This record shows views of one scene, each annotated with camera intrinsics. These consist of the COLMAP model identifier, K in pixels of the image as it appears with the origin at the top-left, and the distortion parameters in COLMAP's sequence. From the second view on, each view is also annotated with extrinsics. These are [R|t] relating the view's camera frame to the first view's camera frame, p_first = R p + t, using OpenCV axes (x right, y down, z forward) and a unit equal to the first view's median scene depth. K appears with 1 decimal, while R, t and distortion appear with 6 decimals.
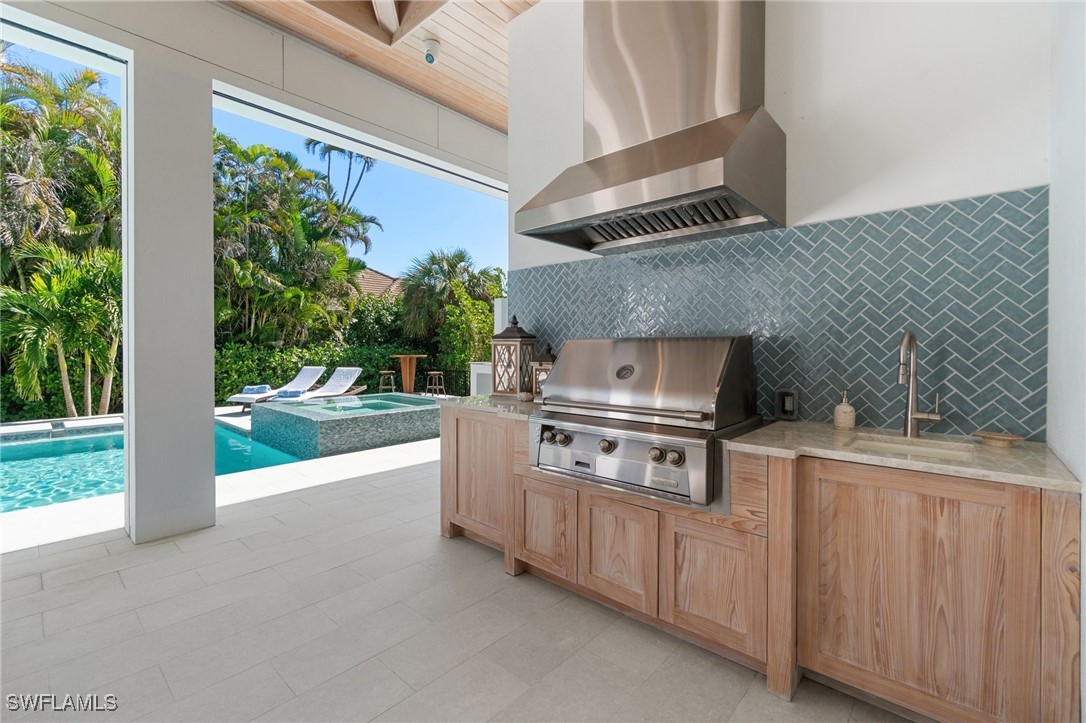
lens RADIAL K [[471.9, 0, 539.8], [0, 471.9, 350.9], [0, 0, 1]] dist [-0.002083, -0.000193]
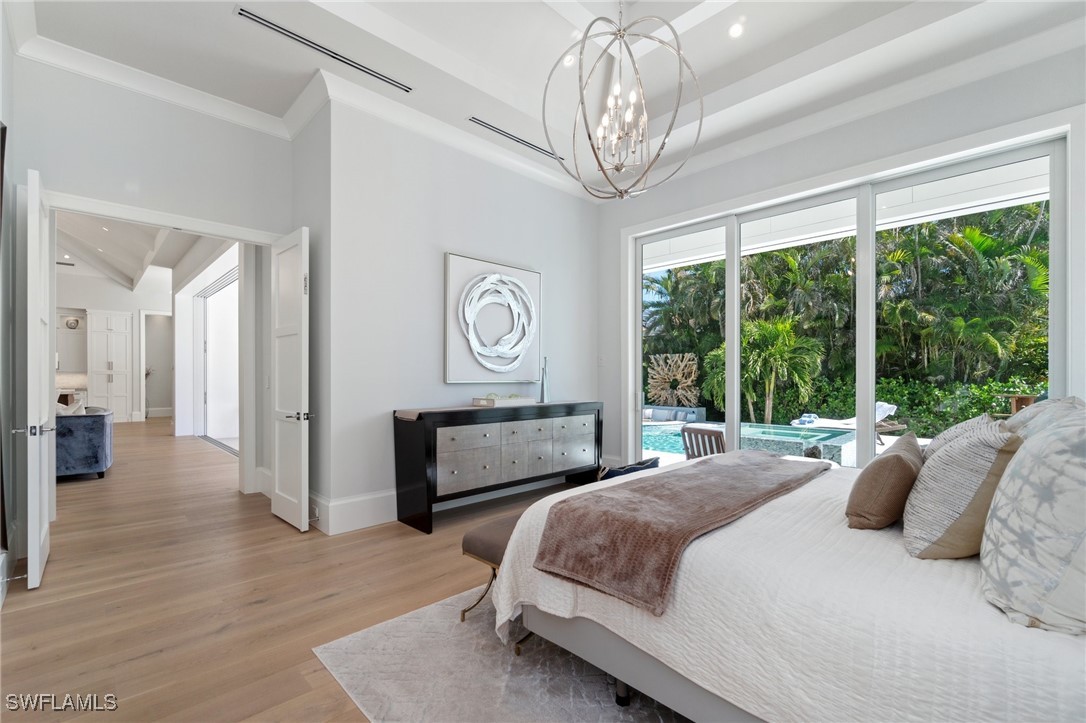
lens RADIAL K [[476.2, 0, 536.3], [0, 476.2, 375.0], [0, 0, 1]] dist [0.000570, 0.000225]
pose [[-0.062133, -0.004196, -0.998059, 0.674487], [-0.007279, 0.999966, -0.003751, -0.018250], [0.998041, 0.007032, -0.062161, 0.347897]]
